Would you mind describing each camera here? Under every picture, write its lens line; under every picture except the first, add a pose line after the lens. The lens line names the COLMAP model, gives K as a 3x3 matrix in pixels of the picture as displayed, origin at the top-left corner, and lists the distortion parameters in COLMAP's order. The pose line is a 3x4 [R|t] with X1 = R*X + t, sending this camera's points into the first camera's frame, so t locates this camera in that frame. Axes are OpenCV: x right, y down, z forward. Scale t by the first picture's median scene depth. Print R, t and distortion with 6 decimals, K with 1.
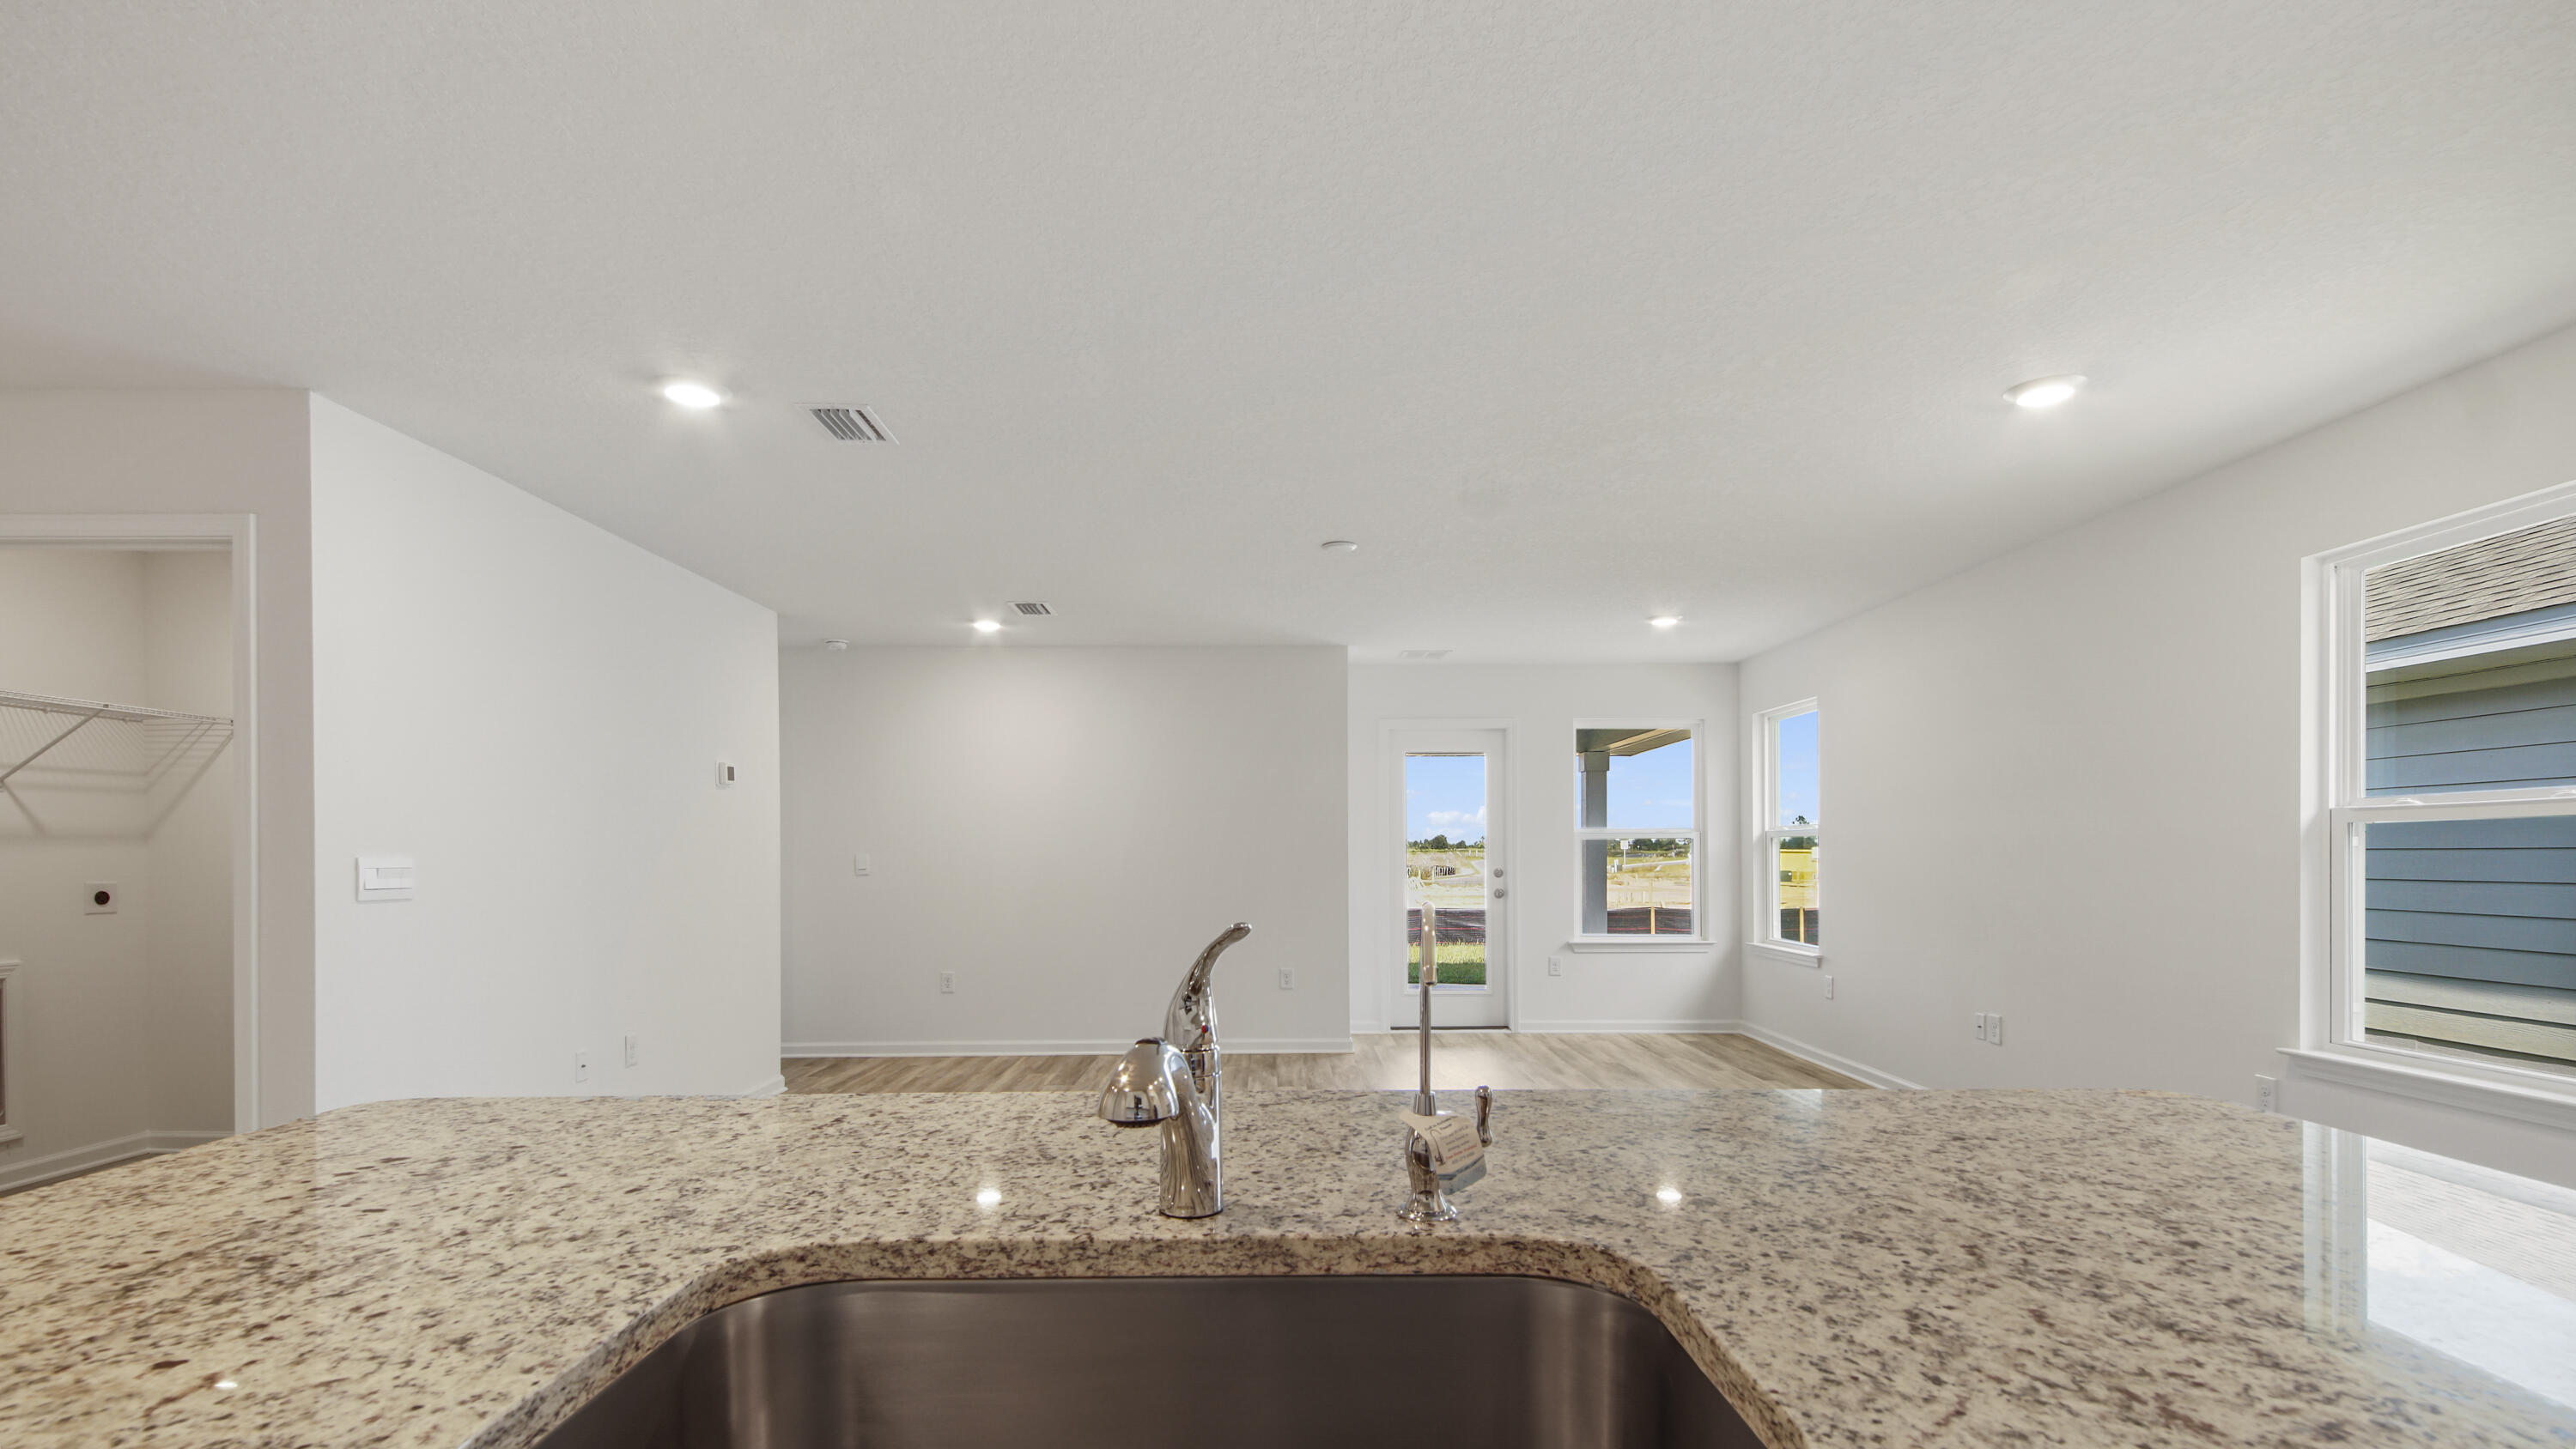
lens RADIAL K [[1157.4, 0, 1284.7], [0, 1157.4, 811.9], [0, 0, 1]] dist [0.042949, -0.030108]
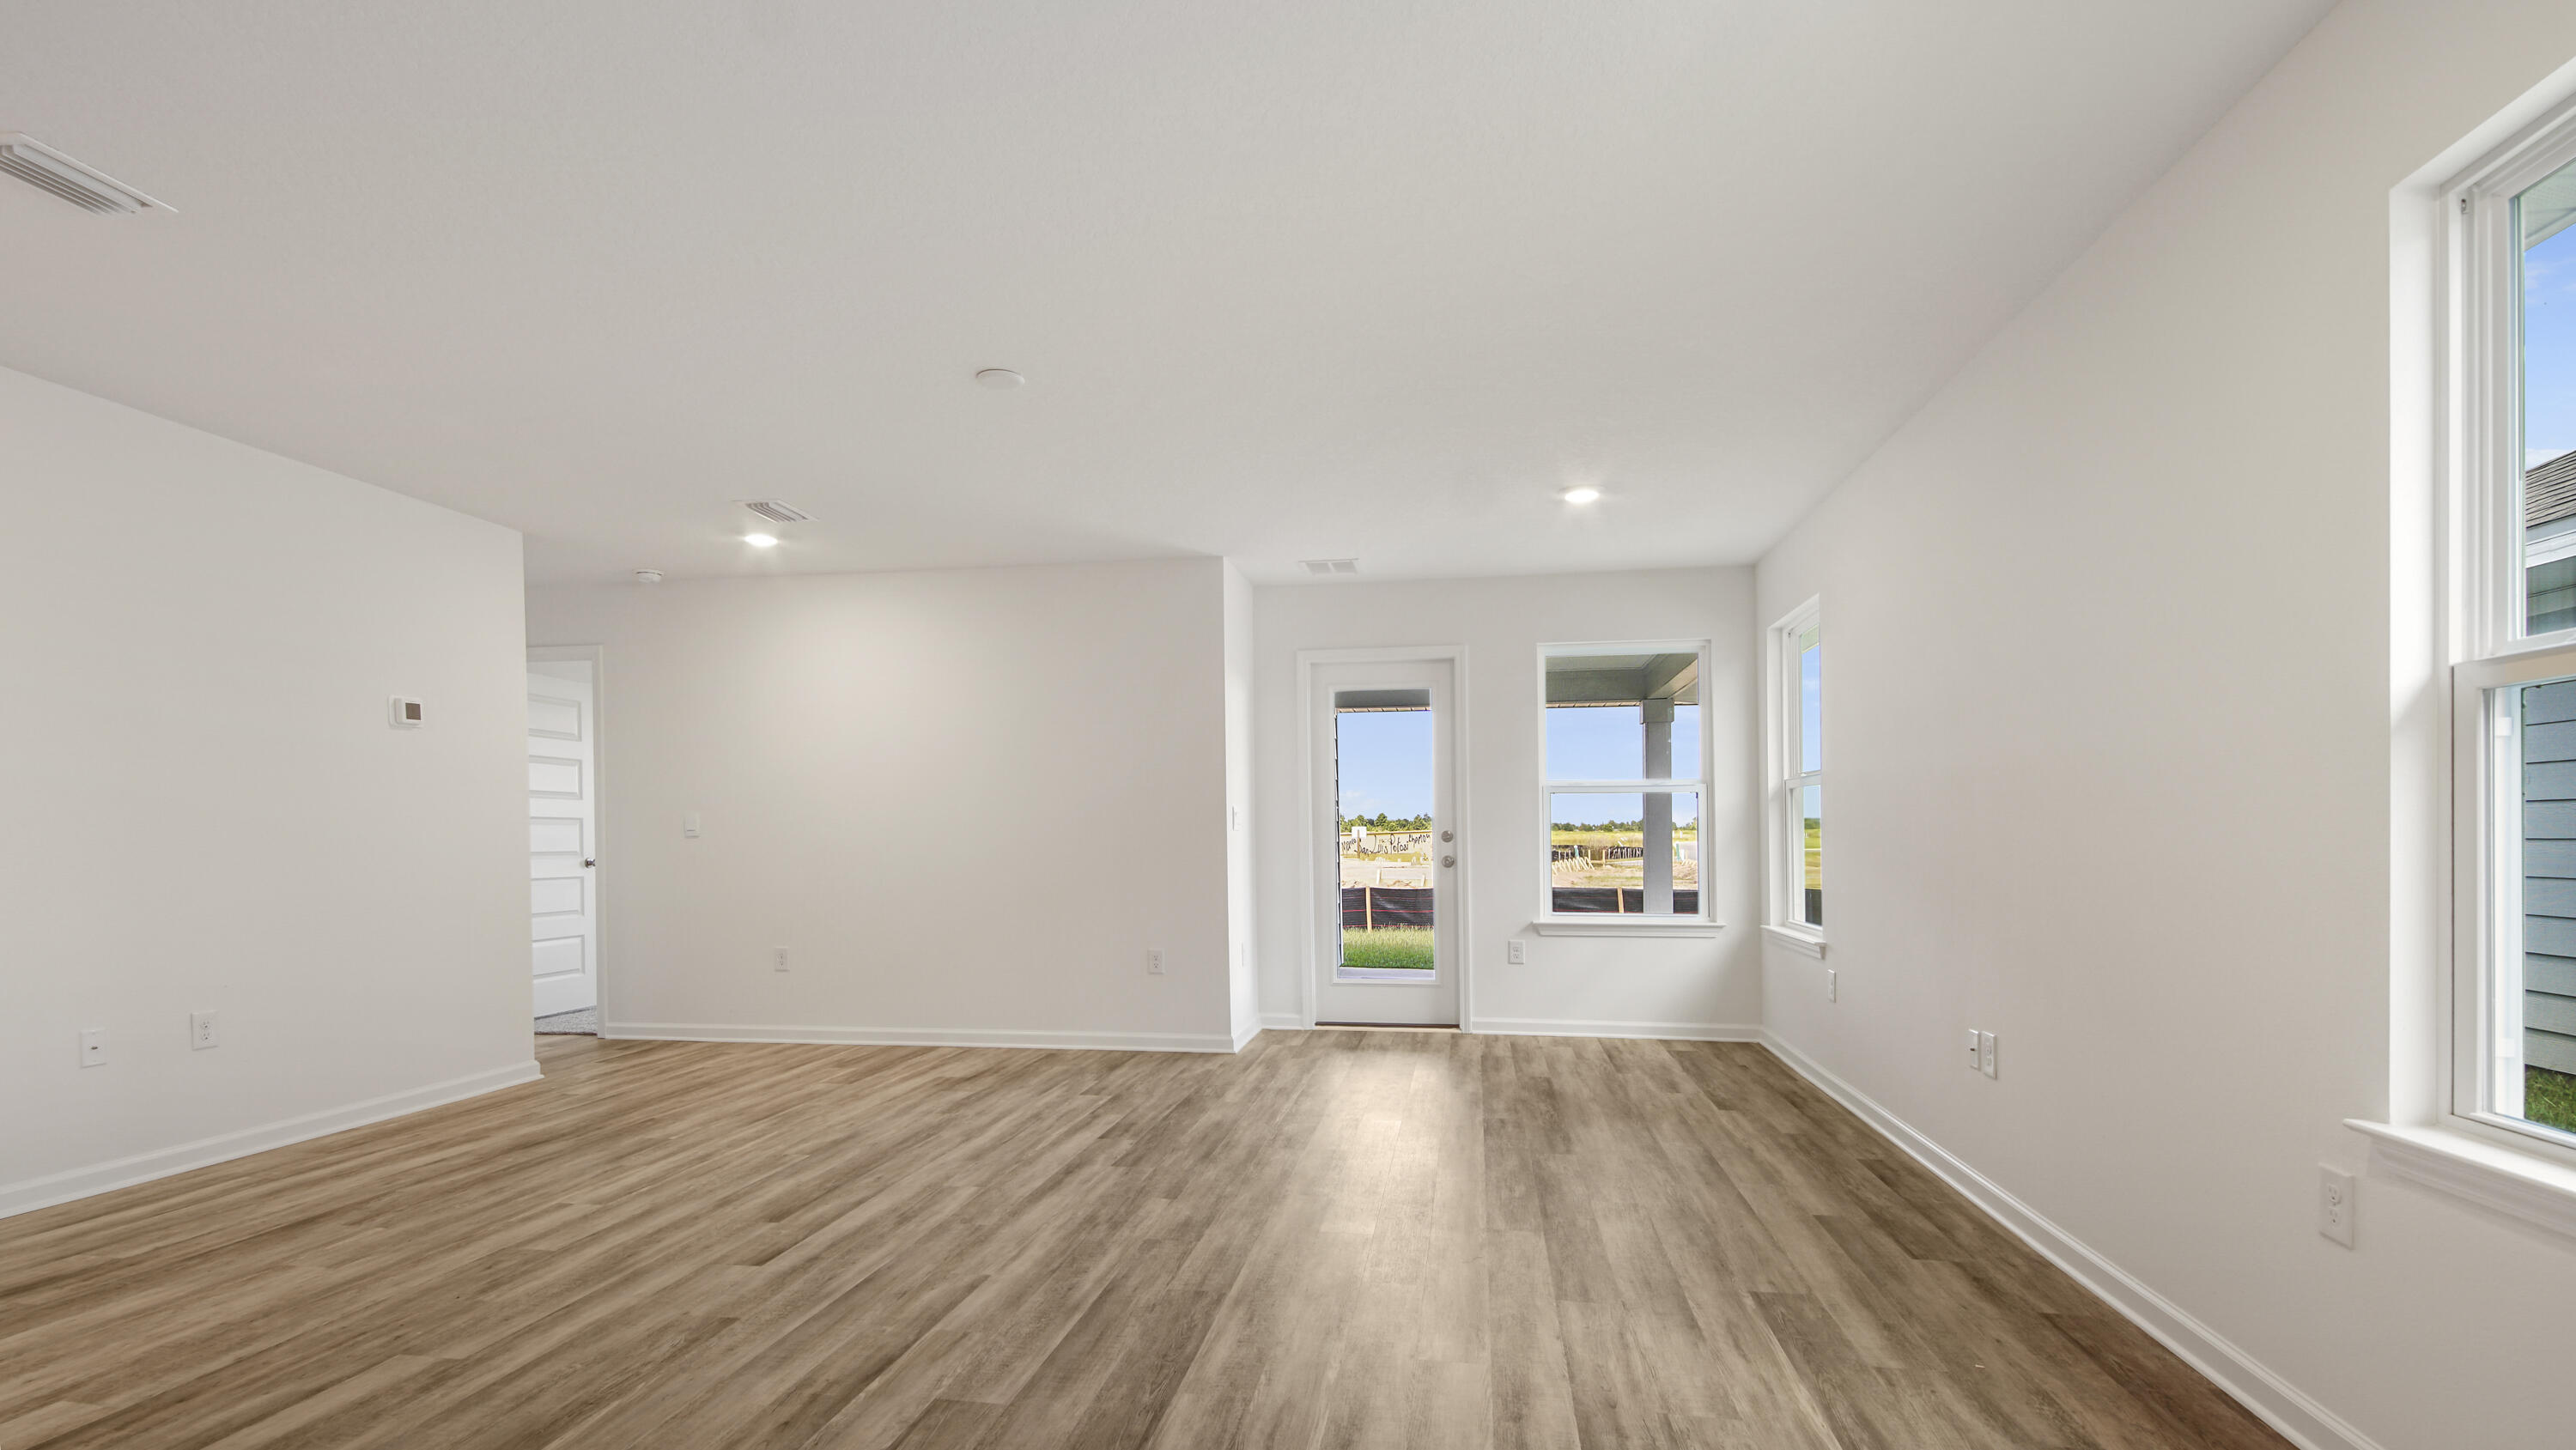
lens RADIAL K [[1143.8, 0, 1294.2], [0, 1143.8, 807.4], [0, 0, 1]] dist [0.001300, -0.011649]
pose [[0.985839, -0.005277, -0.167612, 0.248169], [0.007059, 0.999925, 0.010040, 0.026925], [0.167546, -0.011081, 0.985802, 0.224127]]
